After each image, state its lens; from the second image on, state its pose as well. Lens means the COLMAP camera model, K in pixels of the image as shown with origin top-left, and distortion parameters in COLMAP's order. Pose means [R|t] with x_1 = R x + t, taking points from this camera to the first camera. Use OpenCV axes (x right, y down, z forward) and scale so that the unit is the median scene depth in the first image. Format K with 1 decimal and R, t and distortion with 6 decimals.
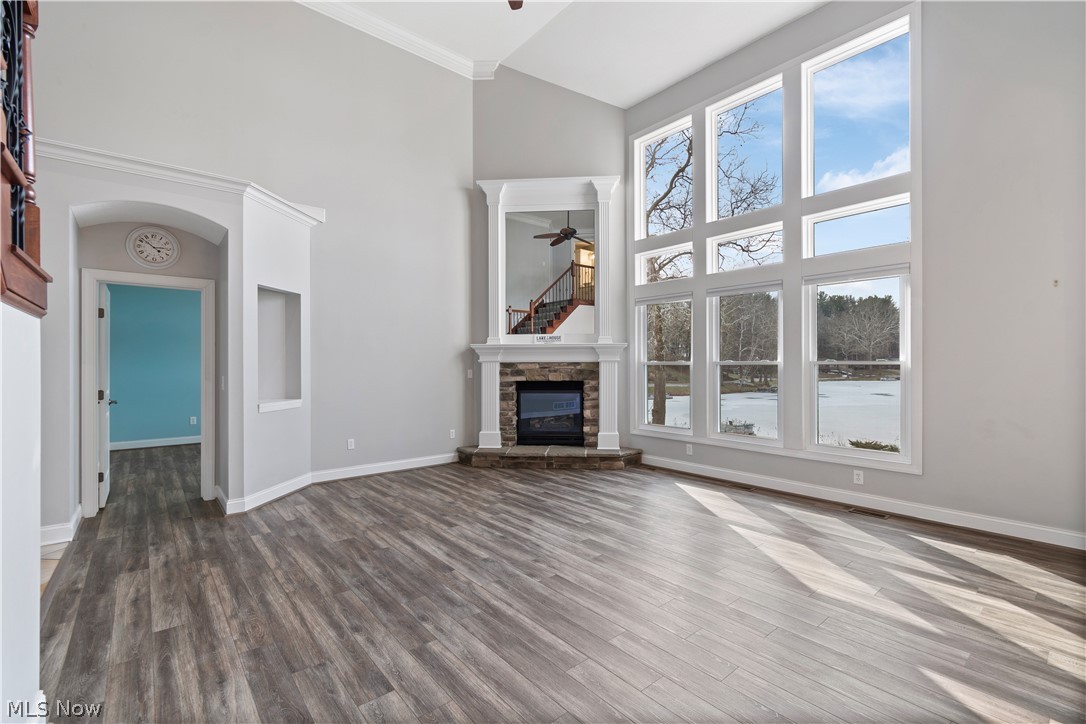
lens RADIAL K [[486.3, 0, 556.9], [0, 486.3, 361.5], [0, 0, 1]] dist [0.002929, -0.000148]
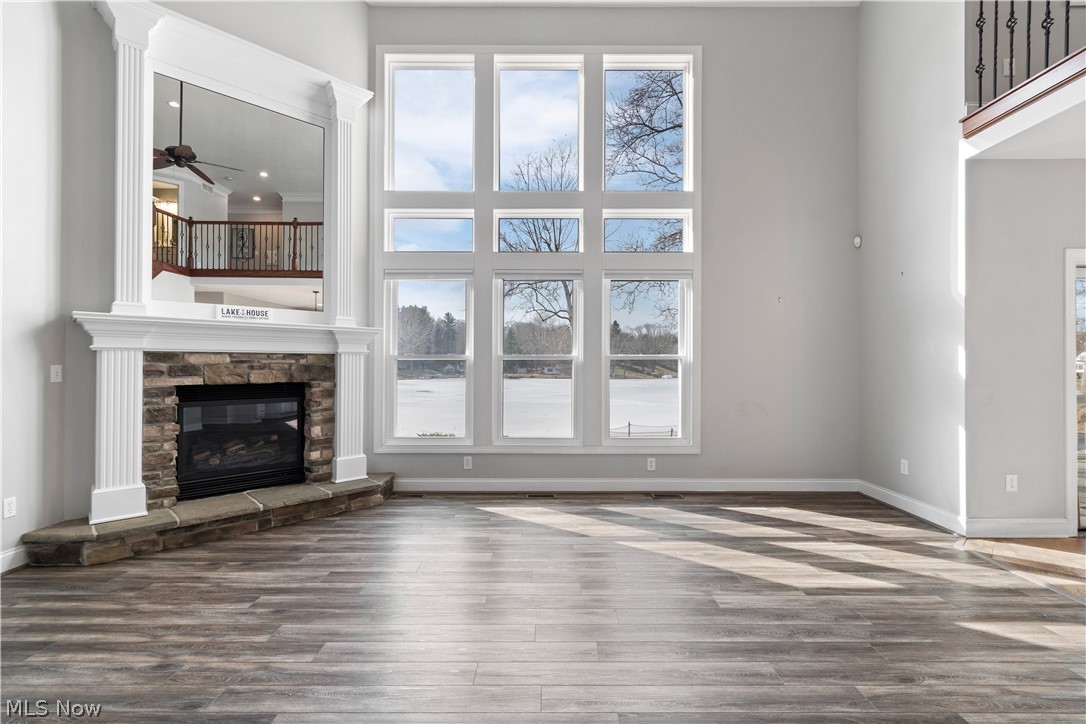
lens RADIAL K [[488.1, 0, 552.9], [0, 488.1, 361.3], [0, 0, 1]] dist [0.002555, -0.000603]
pose [[0.648512, 0.008451, 0.761158, -0.248620], [-0.006360, 0.999964, -0.005684, 0.014115], [-0.761178, -0.001155, 0.648542, 0.346464]]
